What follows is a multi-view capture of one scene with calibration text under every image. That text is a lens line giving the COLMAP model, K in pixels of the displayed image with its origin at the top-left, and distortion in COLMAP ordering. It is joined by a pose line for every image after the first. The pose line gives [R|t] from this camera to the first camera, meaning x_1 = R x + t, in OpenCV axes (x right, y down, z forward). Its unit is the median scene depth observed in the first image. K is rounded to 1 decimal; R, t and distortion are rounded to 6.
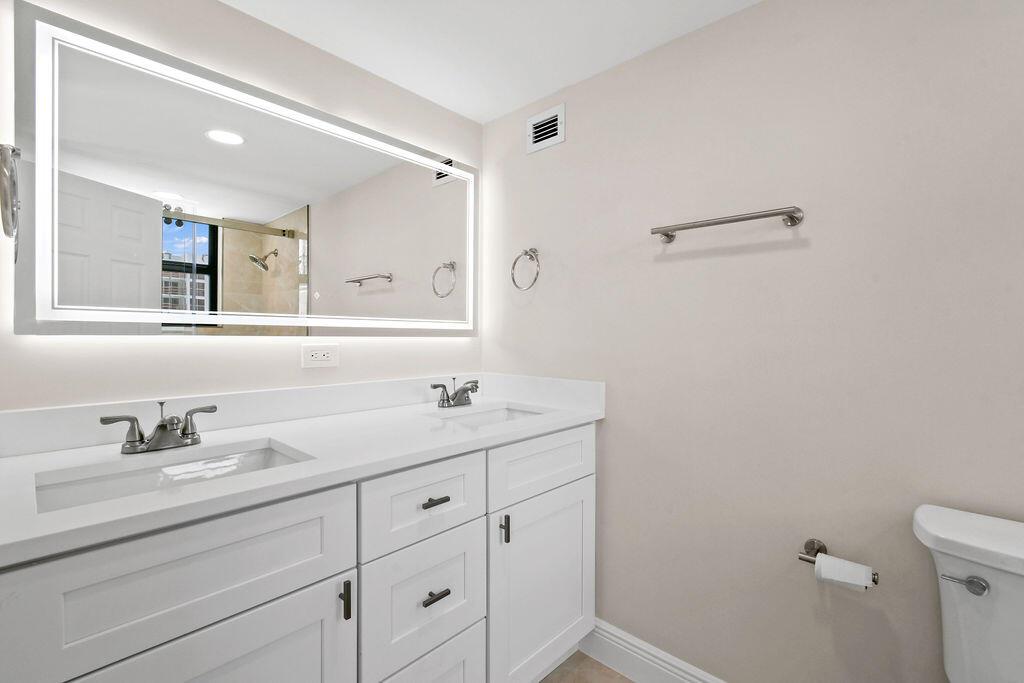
lens RADIAL K [[441.0, 0, 510.7], [0, 441.0, 335.5], [0, 0, 1]] dist [-0.000799, -0.000241]
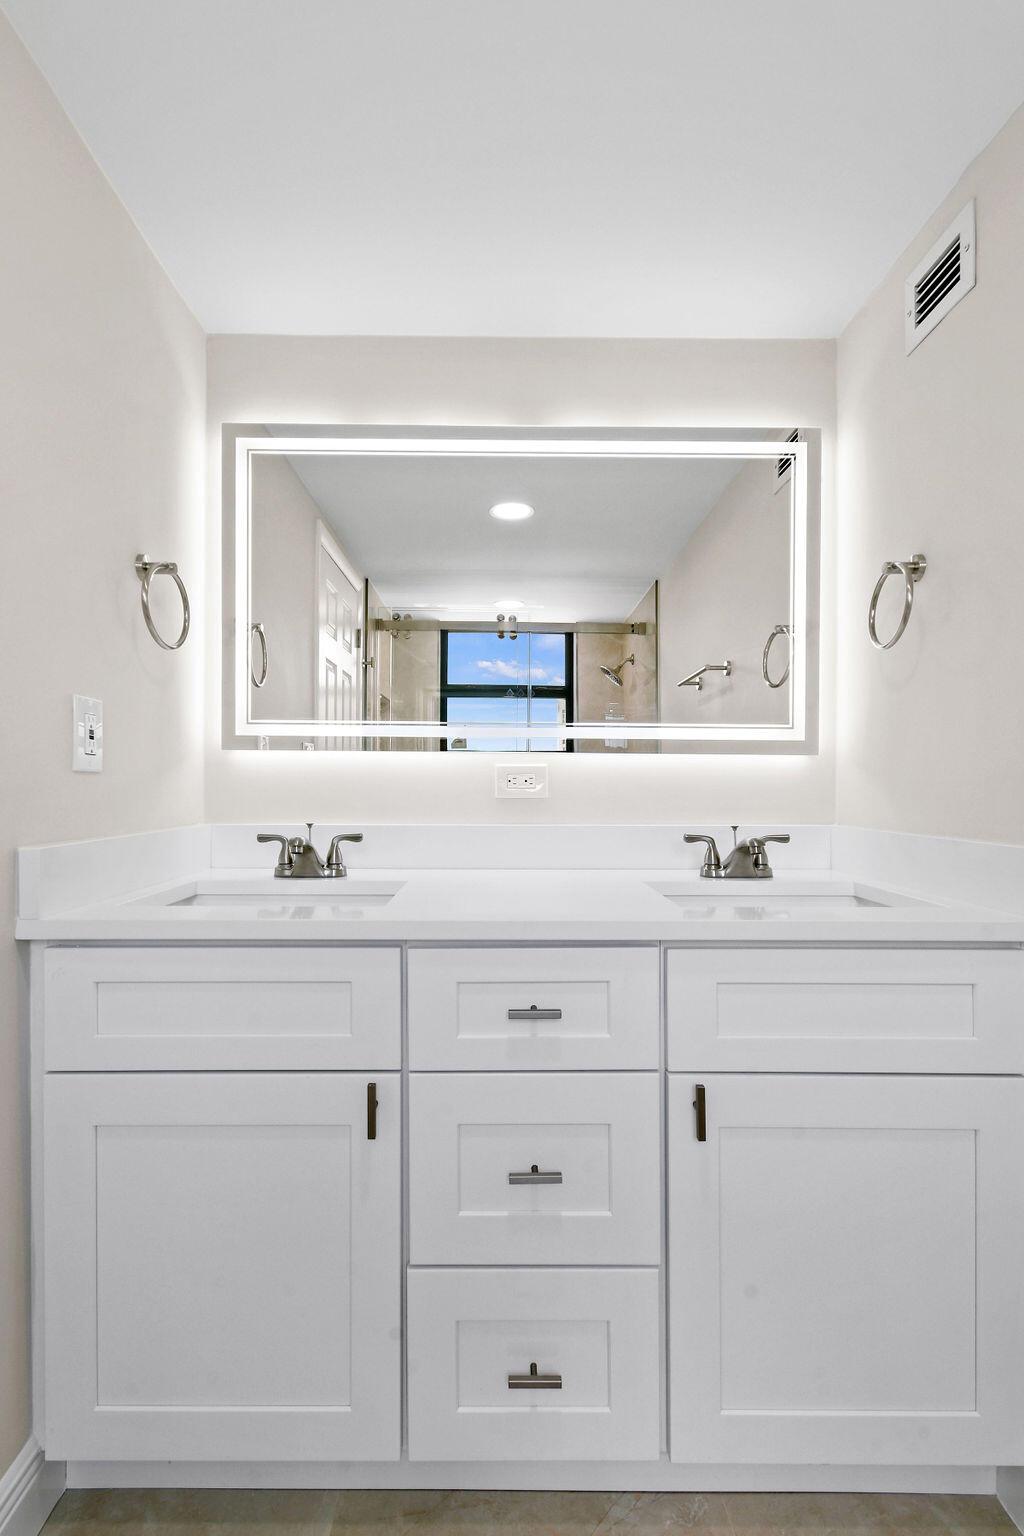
lens RADIAL K [[690.9, 0, 516.6], [0, 690.9, 786.3], [0, 0, 1]] dist [0.001311, -0.000810]
pose [[0.693891, -0.001333, -0.720079, 0.285950], [-0.003568, 0.999980, -0.005289, 0.049779], [0.720071, 0.006240, 0.693872, 0.208396]]
